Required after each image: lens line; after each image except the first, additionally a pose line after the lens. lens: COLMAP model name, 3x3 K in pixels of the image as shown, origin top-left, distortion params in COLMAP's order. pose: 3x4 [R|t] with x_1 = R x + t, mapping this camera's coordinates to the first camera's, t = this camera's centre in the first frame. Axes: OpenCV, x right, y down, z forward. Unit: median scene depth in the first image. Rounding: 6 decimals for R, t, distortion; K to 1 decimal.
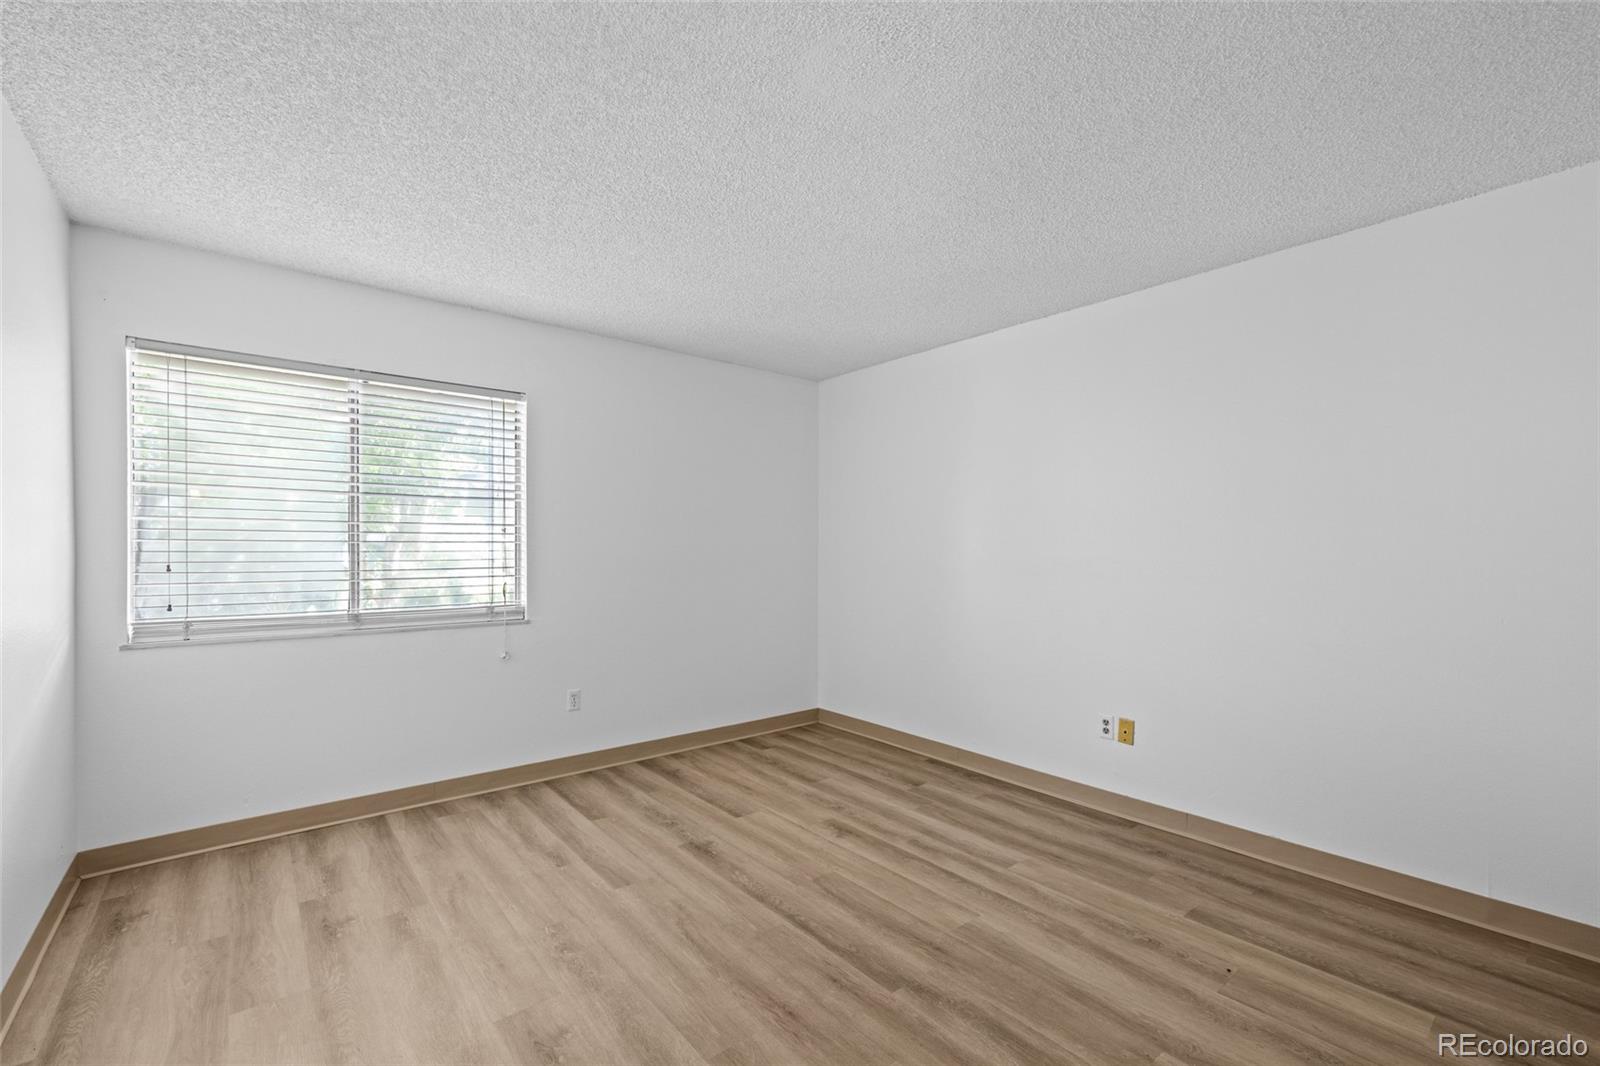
lens RADIAL K [[673.7, 0, 800.5], [0, 673.7, 542.7], [0, 0, 1]] dist [-0.002584, -0.000652]
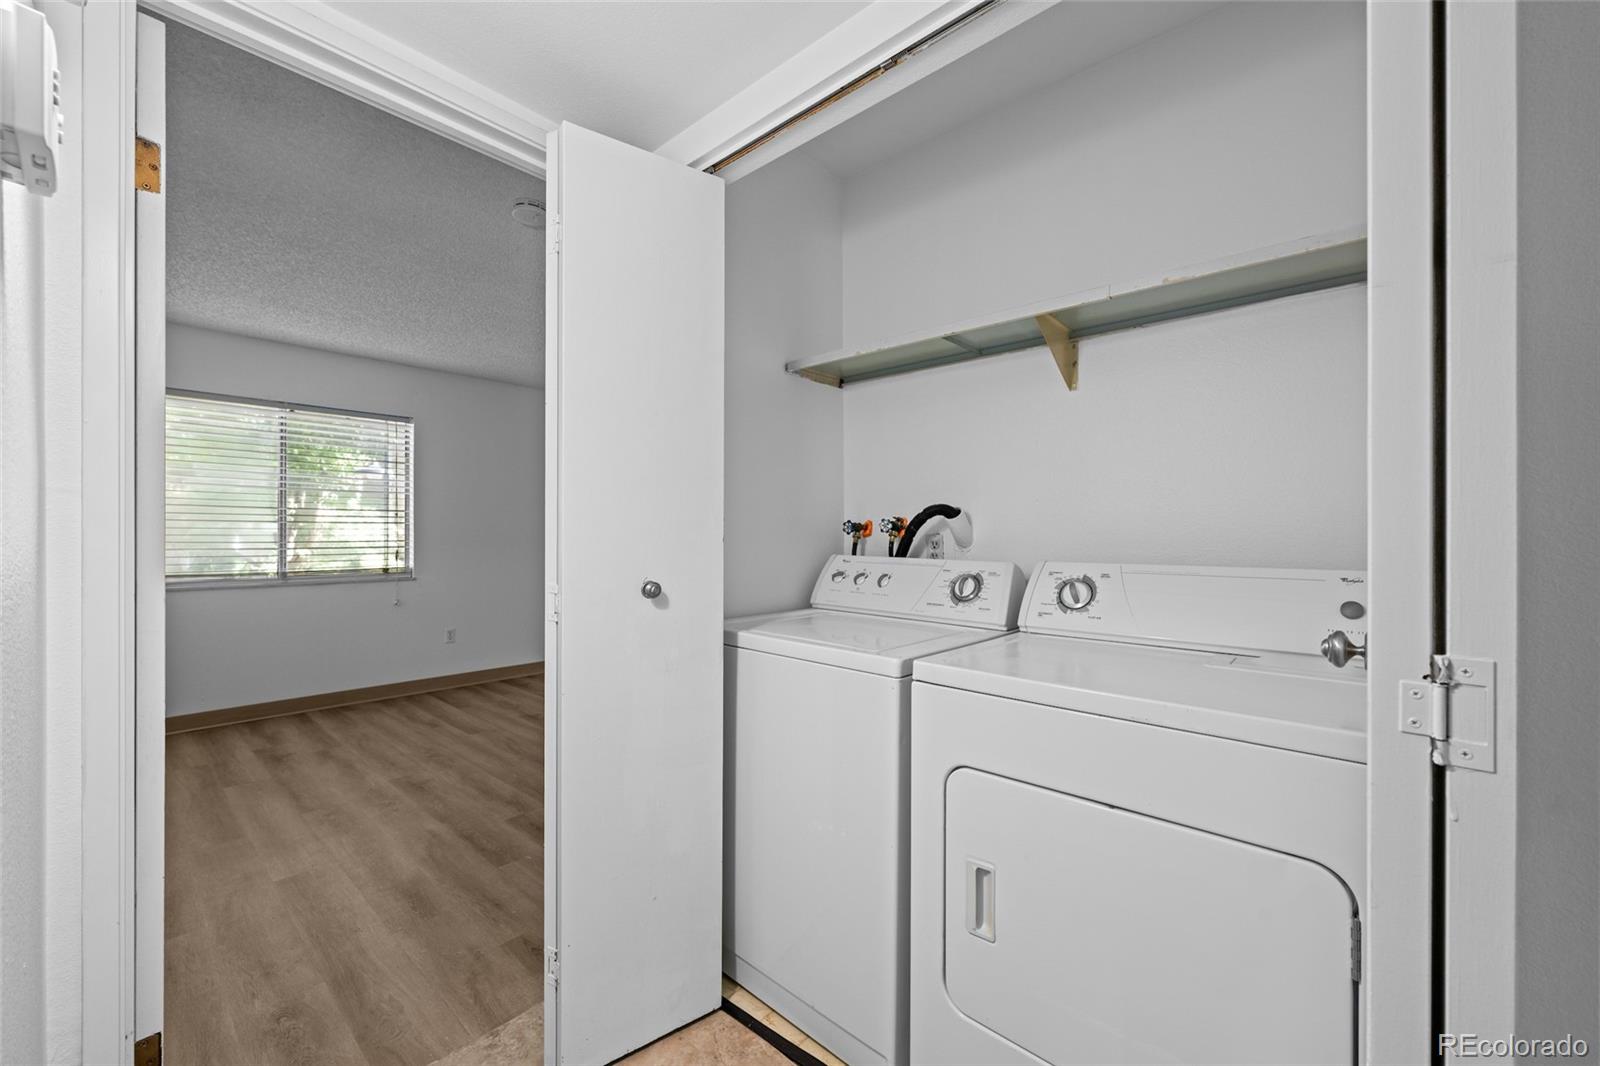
lens RADIAL K [[632.3, 0, 800.3], [0, 632.3, 528.5], [0, 0, 1]] dist [-0.001329, -0.000205]
pose [[0.988716, -0.001923, 0.149788, 0.205576], [0.003428, 0.999946, -0.009786, 0.027566], [-0.149761, 0.010189, 0.988670, -0.452483]]
